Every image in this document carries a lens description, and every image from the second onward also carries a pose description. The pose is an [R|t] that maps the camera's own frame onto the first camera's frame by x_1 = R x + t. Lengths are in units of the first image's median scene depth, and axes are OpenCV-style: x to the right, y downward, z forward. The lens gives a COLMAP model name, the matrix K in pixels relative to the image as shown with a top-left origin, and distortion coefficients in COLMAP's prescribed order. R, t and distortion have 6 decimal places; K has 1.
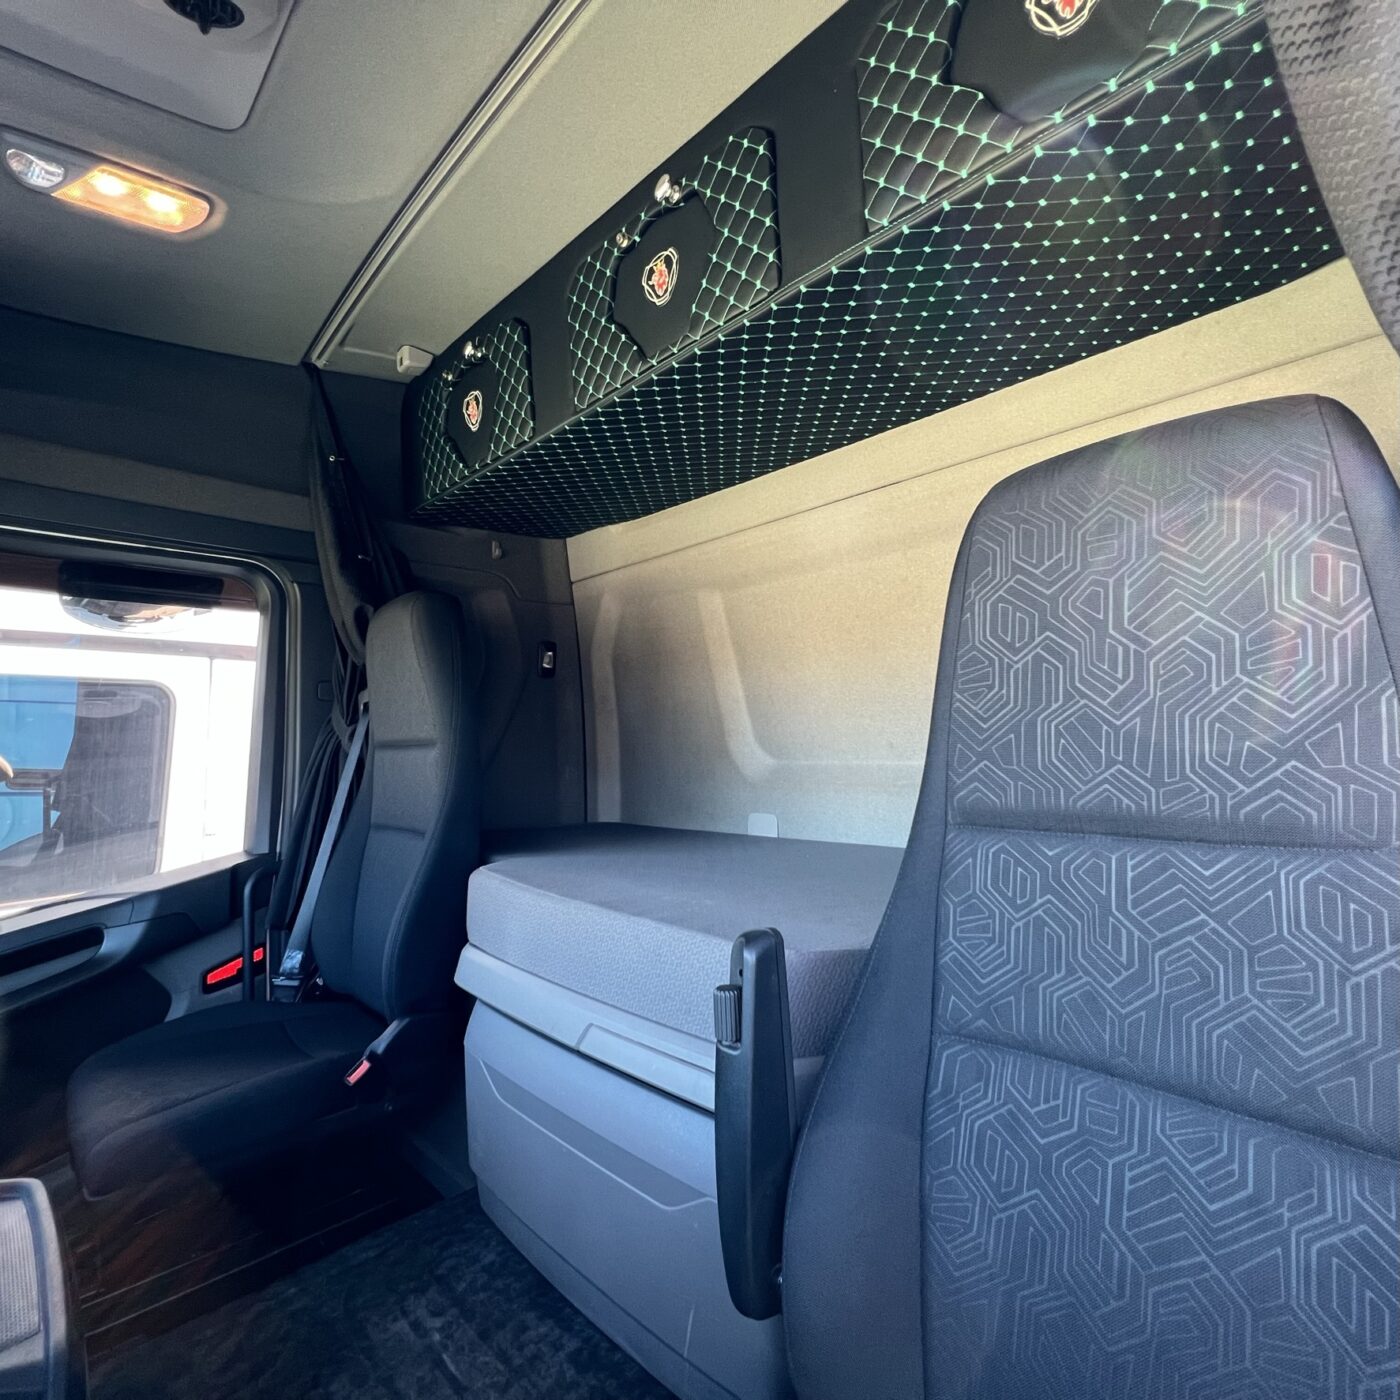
lens RADIAL K [[747.9, 0, 700.0], [0, 747.9, 700.0], [0, 0, 1]] dist [-0.001660, 0.000516]
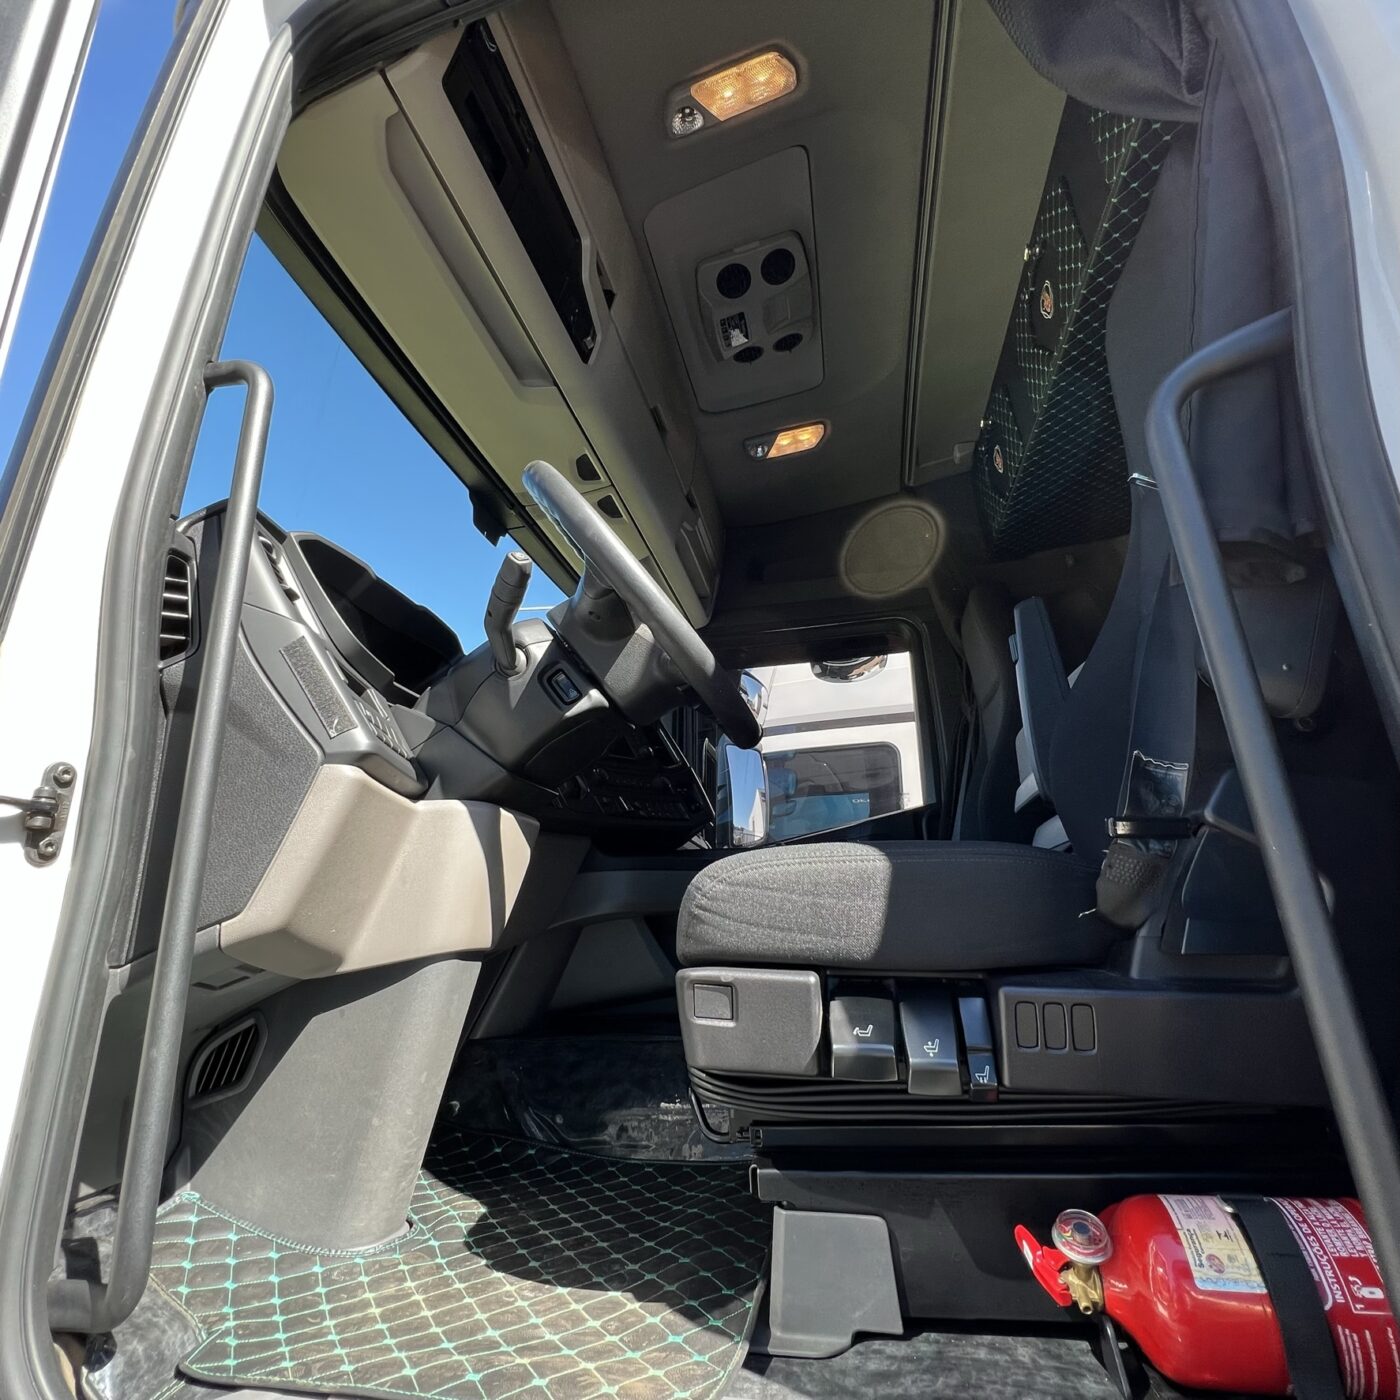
lens RADIAL K [[741.9, 0, 700.0], [0, 741.9, 700.0], [0, 0, 1]] dist [0.001163, -0.001299]
pose [[0.562692, -0.240880, -0.790794, 0.395811], [0.081475, 0.968108, -0.236917, 0.352008], [0.822642, 0.068881, 0.564372, -0.229723]]
